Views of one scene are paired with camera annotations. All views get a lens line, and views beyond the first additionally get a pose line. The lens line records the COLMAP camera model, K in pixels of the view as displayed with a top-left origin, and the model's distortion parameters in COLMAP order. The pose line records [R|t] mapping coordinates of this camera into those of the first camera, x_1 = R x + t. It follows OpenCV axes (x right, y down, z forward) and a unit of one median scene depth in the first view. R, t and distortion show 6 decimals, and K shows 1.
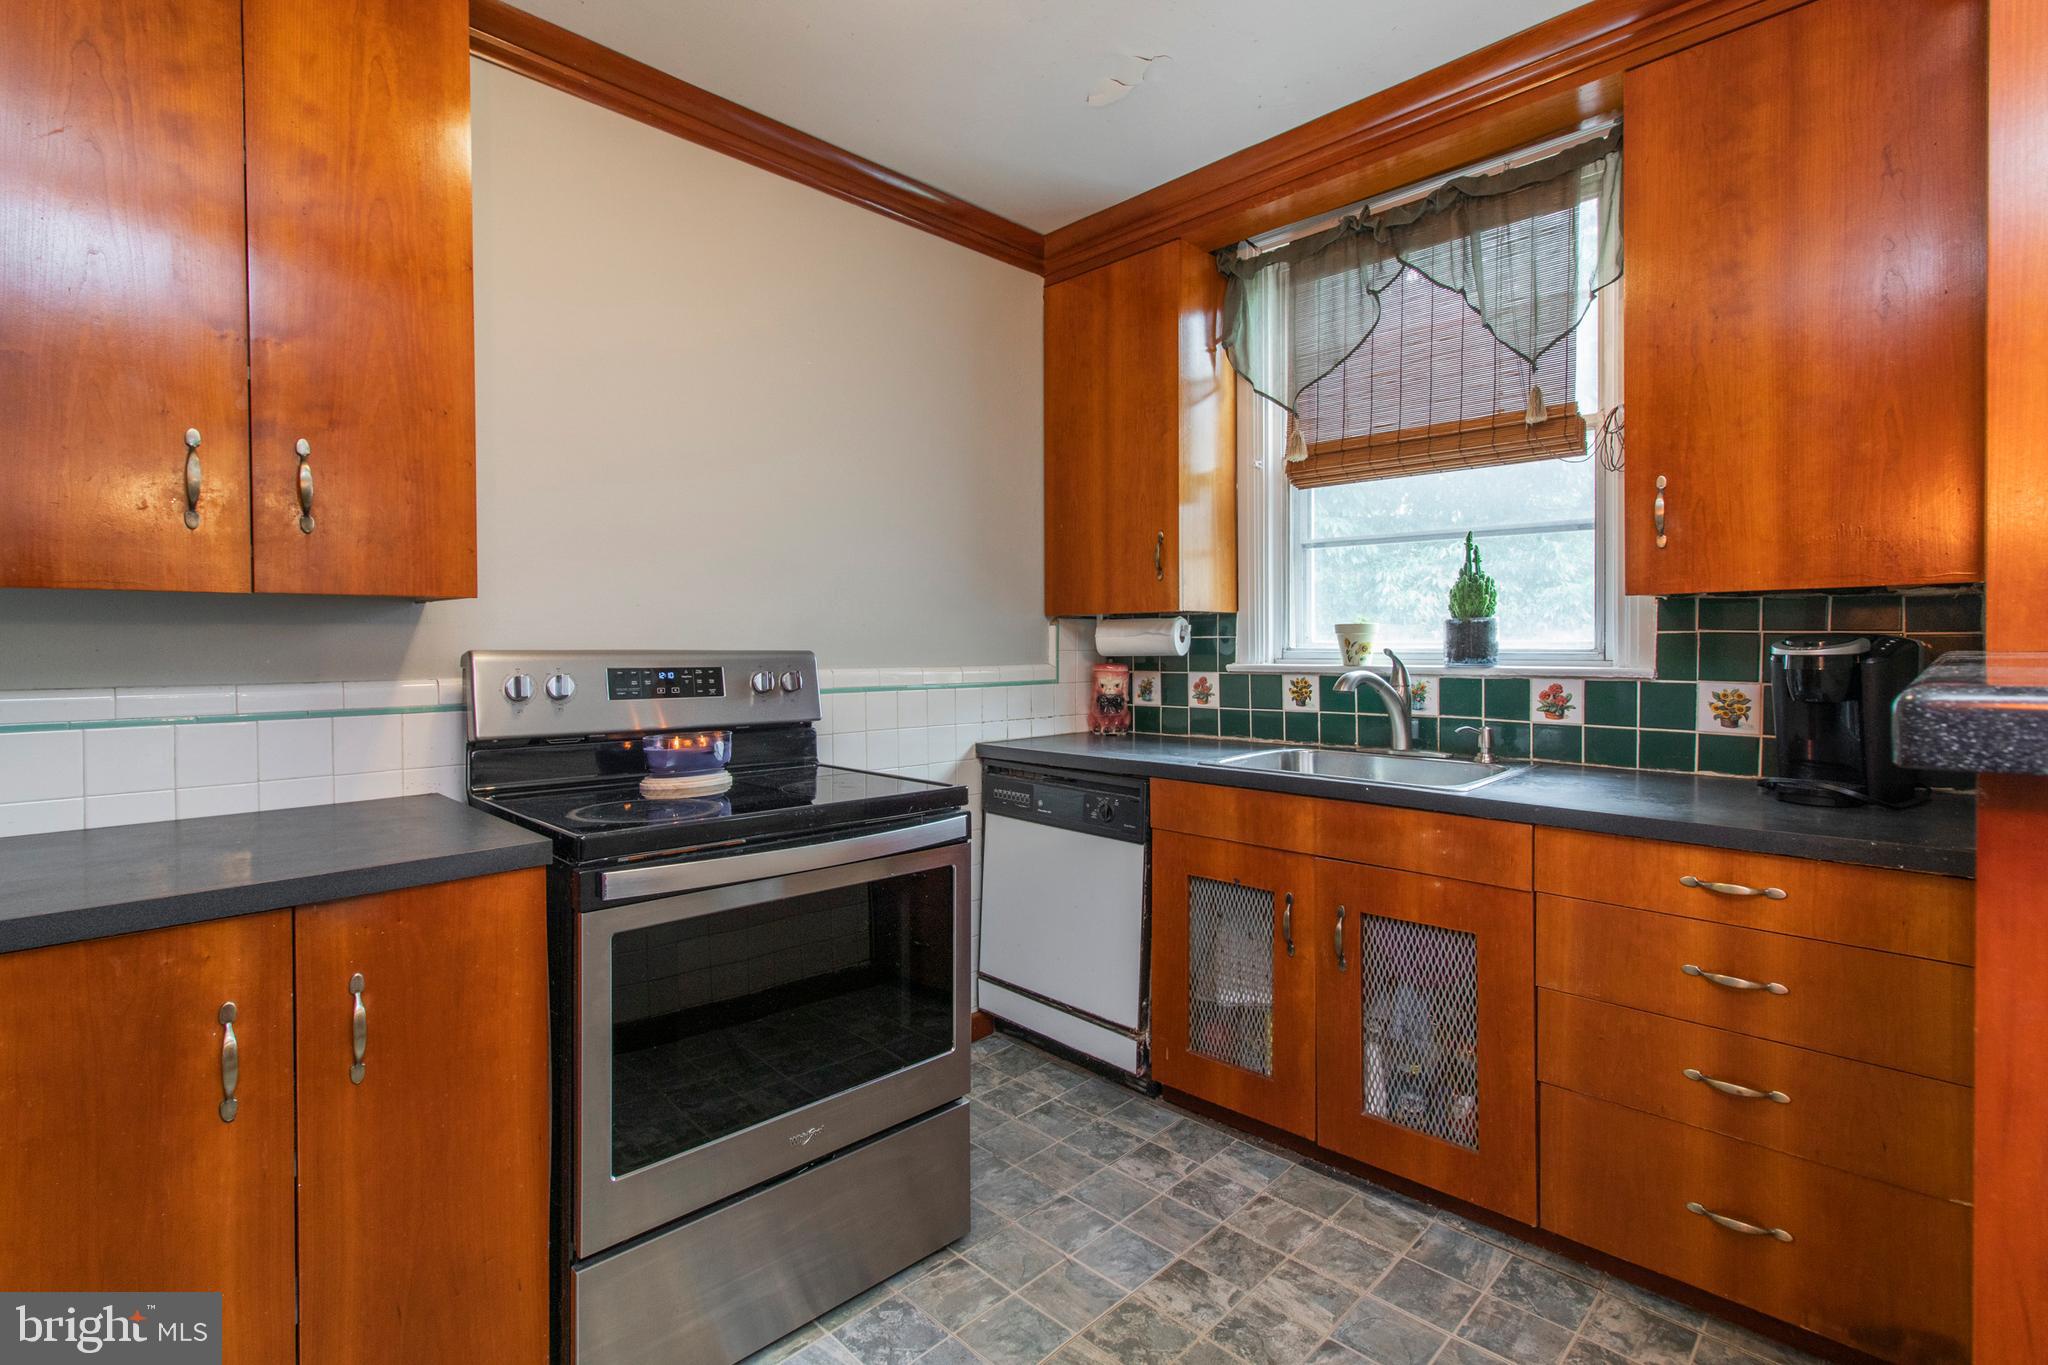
lens RADIAL K [[956.3, 0, 1025.0], [0, 956.3, 650.6], [0, 0, 1]] dist [0.011729, -0.000904]
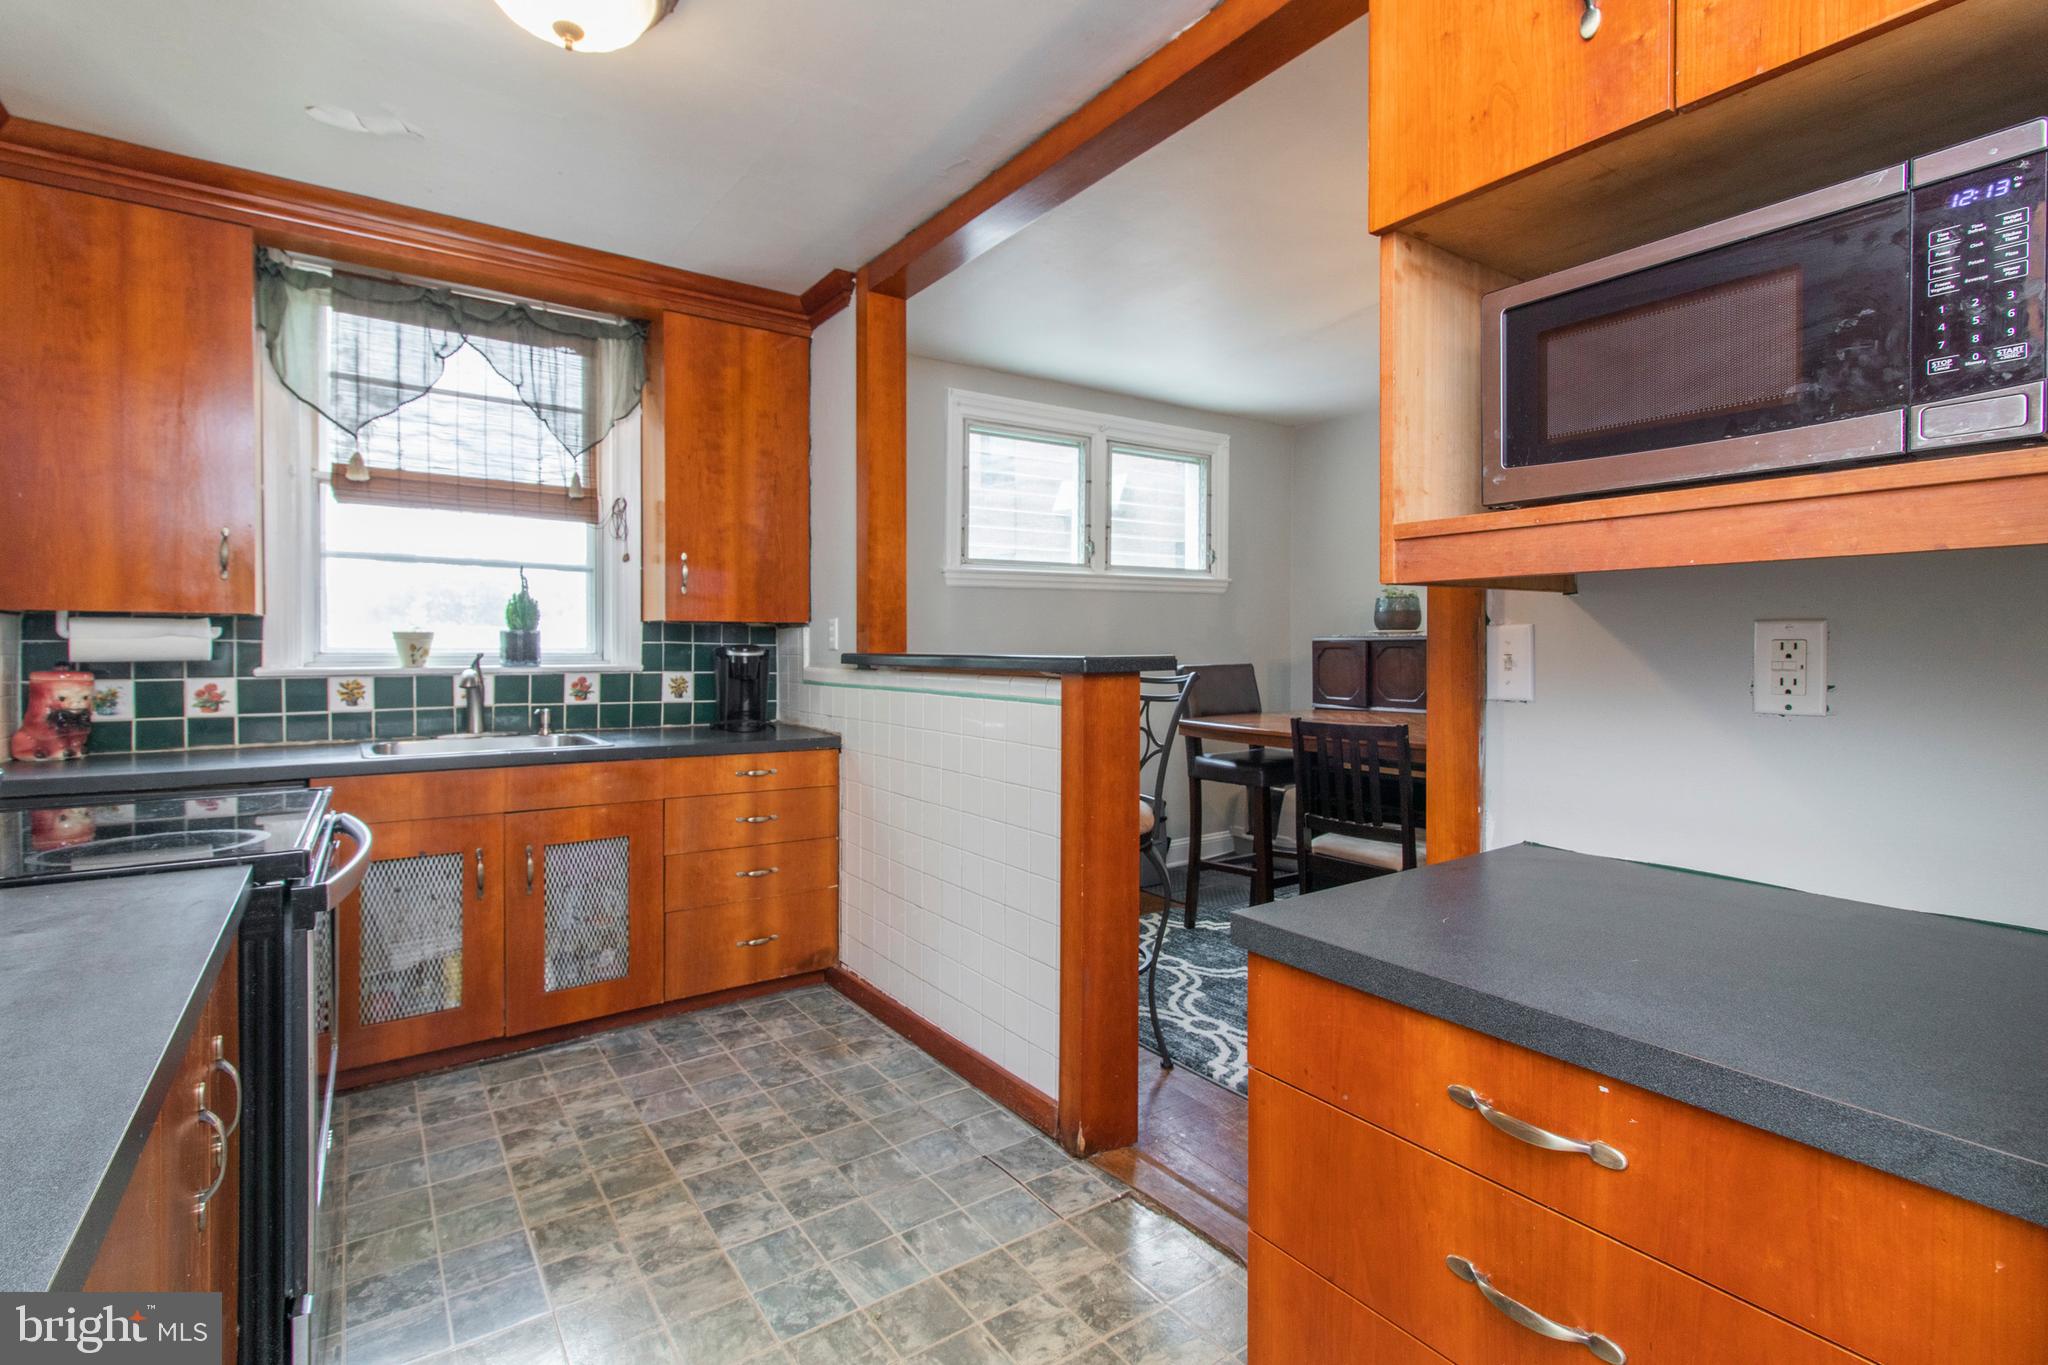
lens RADIAL K [[956.3, 0, 995.1], [0, 956.3, 658.8], [0, 0, 1]] dist [0.011729, -0.000904]
pose [[0.189449, -0.000692, 0.981890, -0.726569], [0.006633, 0.999978, -0.000575, 0.011671], [-0.981868, 0.006622, 0.189450, 0.096061]]
